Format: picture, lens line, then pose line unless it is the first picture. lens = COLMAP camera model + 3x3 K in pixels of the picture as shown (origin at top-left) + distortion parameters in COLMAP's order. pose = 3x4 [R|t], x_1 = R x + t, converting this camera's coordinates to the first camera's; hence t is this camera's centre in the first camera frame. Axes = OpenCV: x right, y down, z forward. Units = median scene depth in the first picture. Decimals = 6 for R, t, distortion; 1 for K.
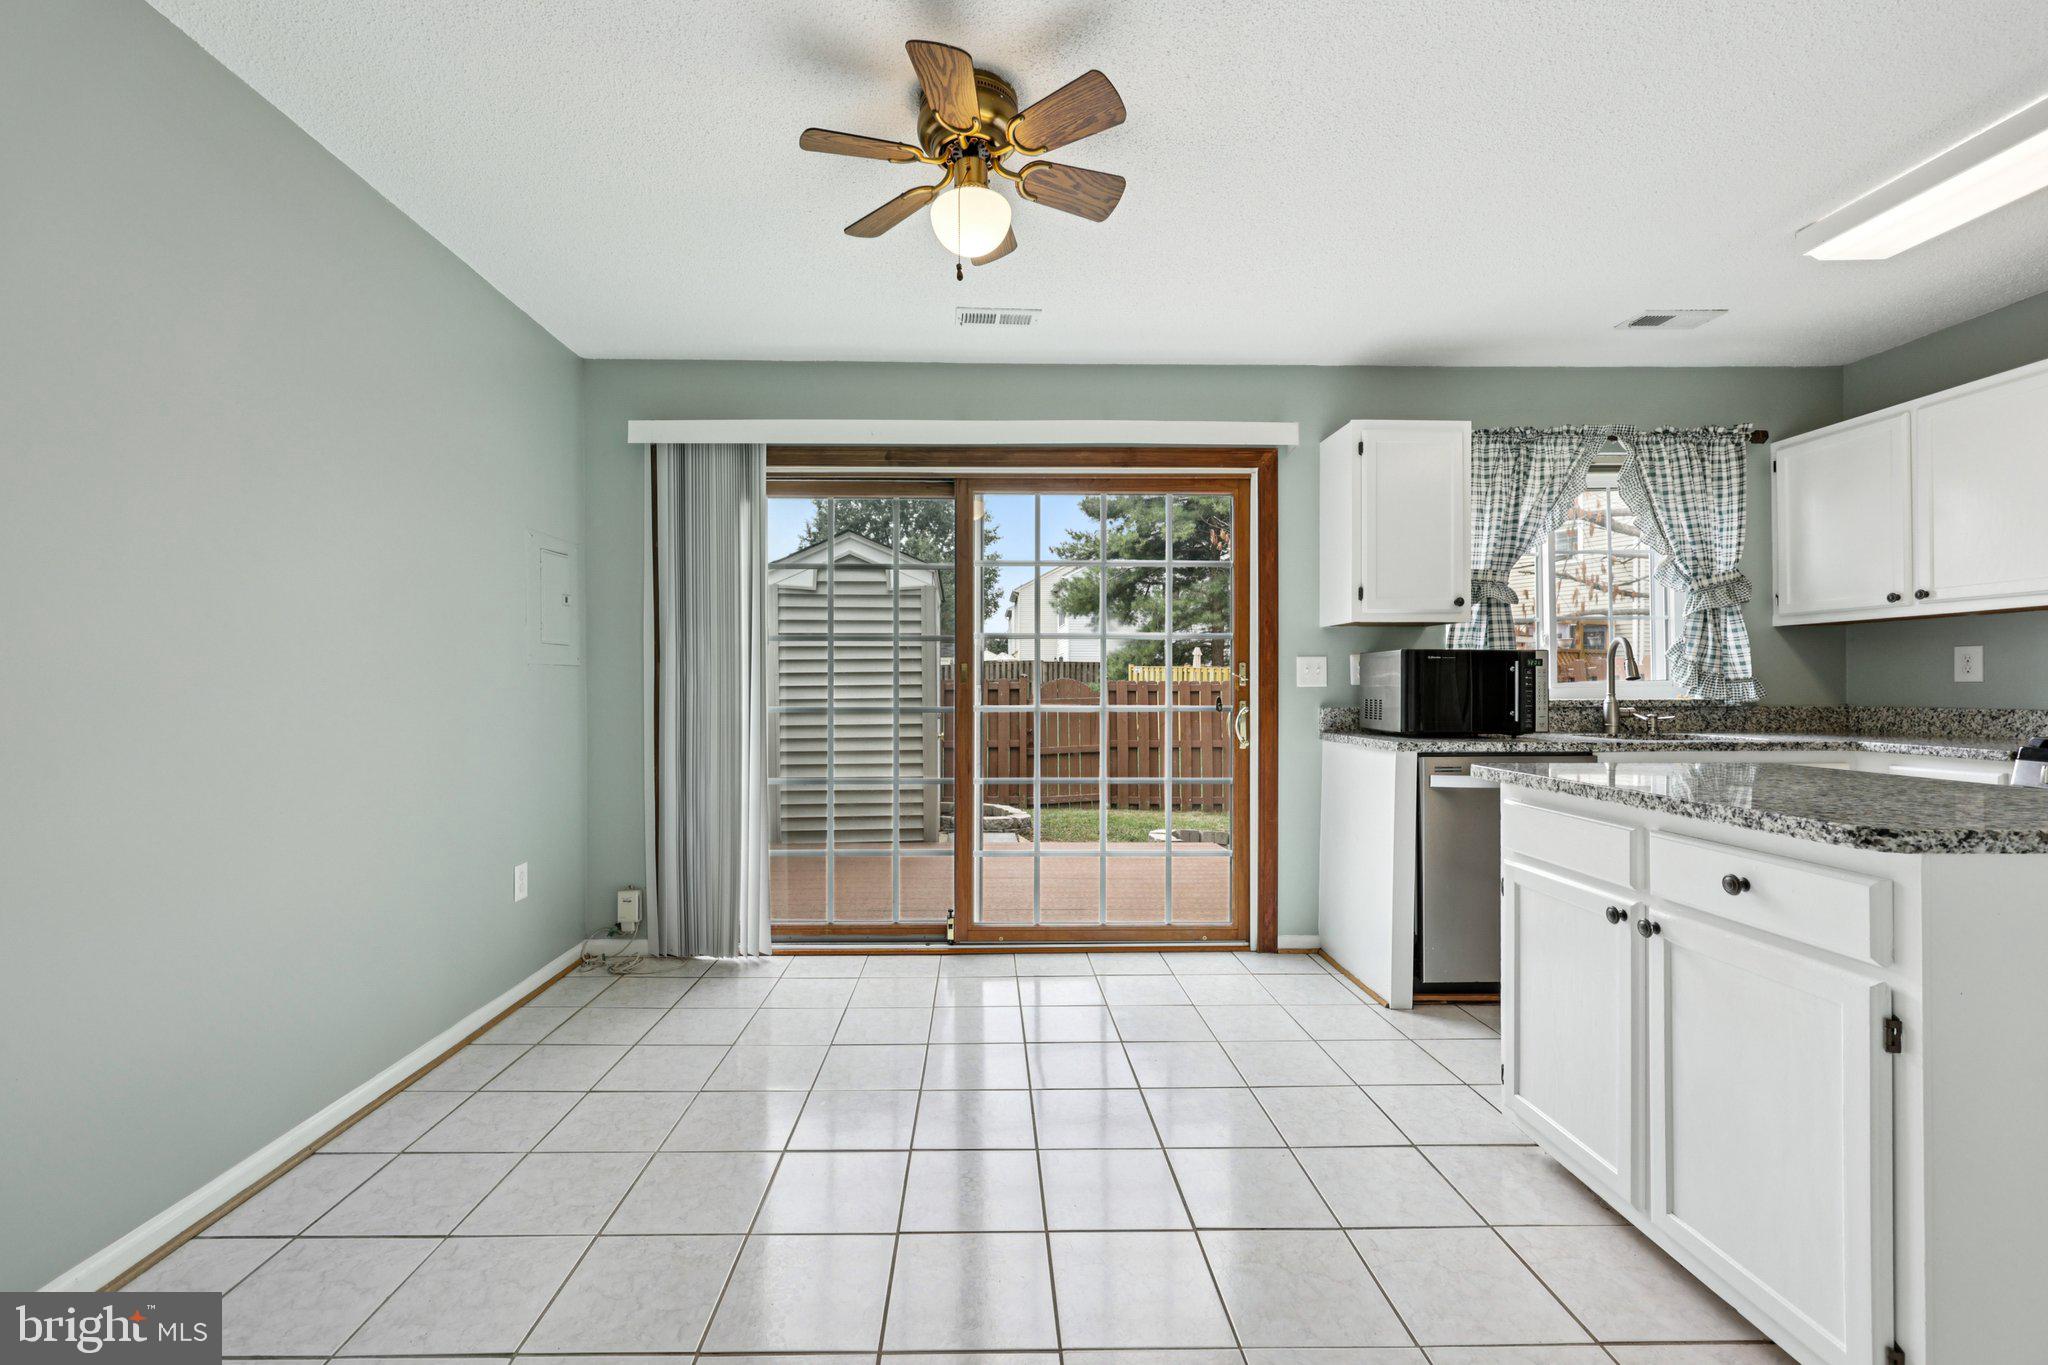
lens RADIAL K [[834.4, 0, 975.2], [0, 834.4, 680.1], [0, 0, 1]] dist [-0.010341, 0.000140]
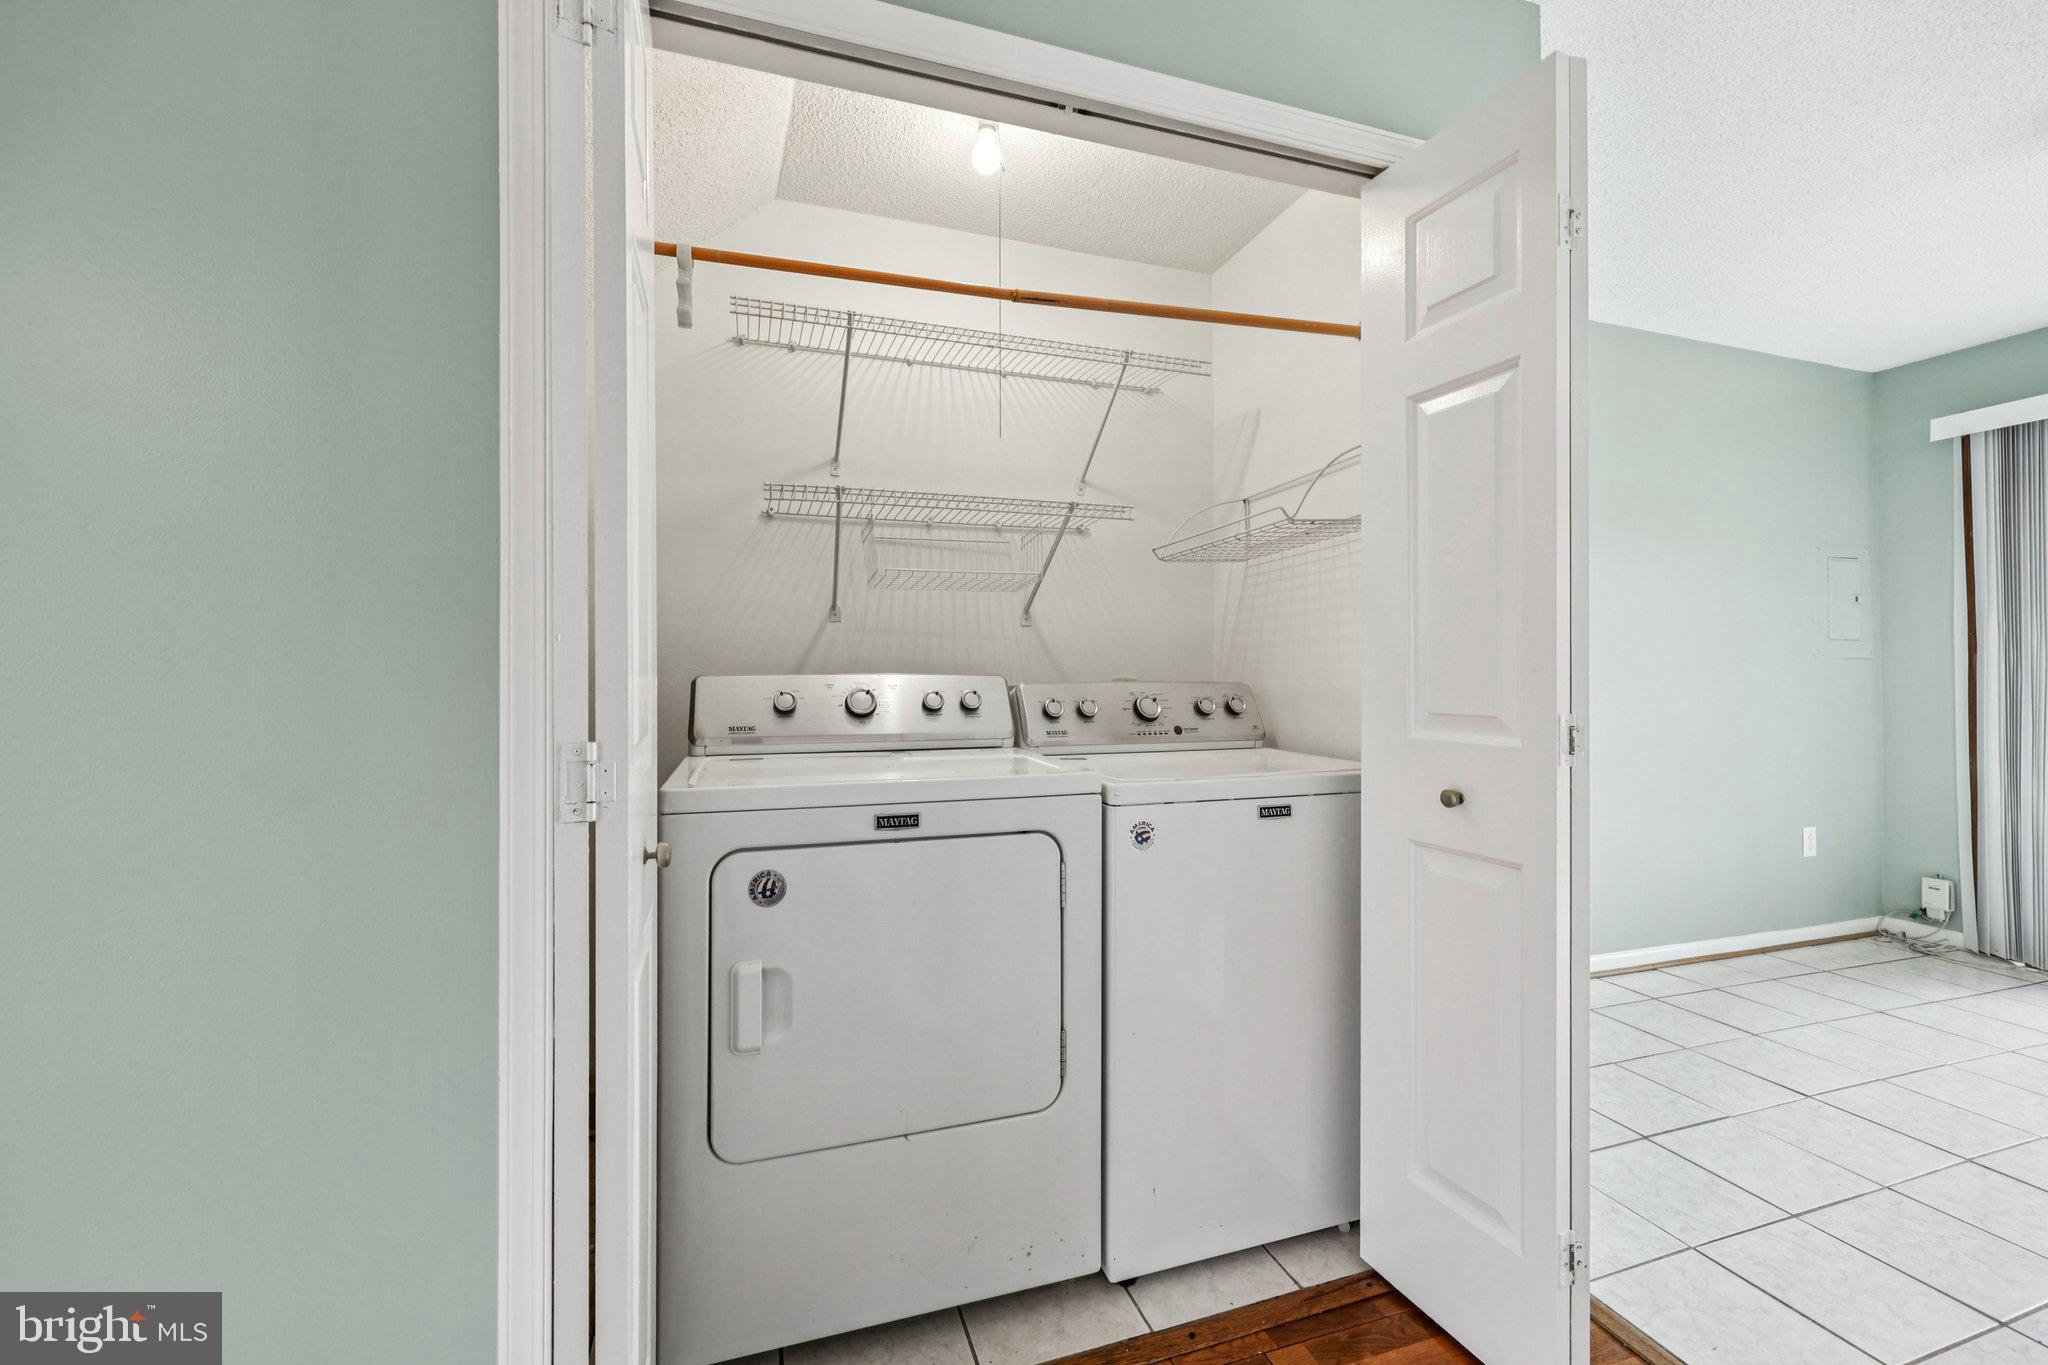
lens RADIAL K [[825.5, 0, 1030.4], [0, 825.5, 672.5], [0, 0, 1]] dist [-0.001692, -0.000259]
pose [[0.325008, -0.001984, -0.945709, 0.186069], [0.008199, 0.999966, 0.000720, -0.008307], [0.945676, -0.007988, 0.325013, -0.392595]]
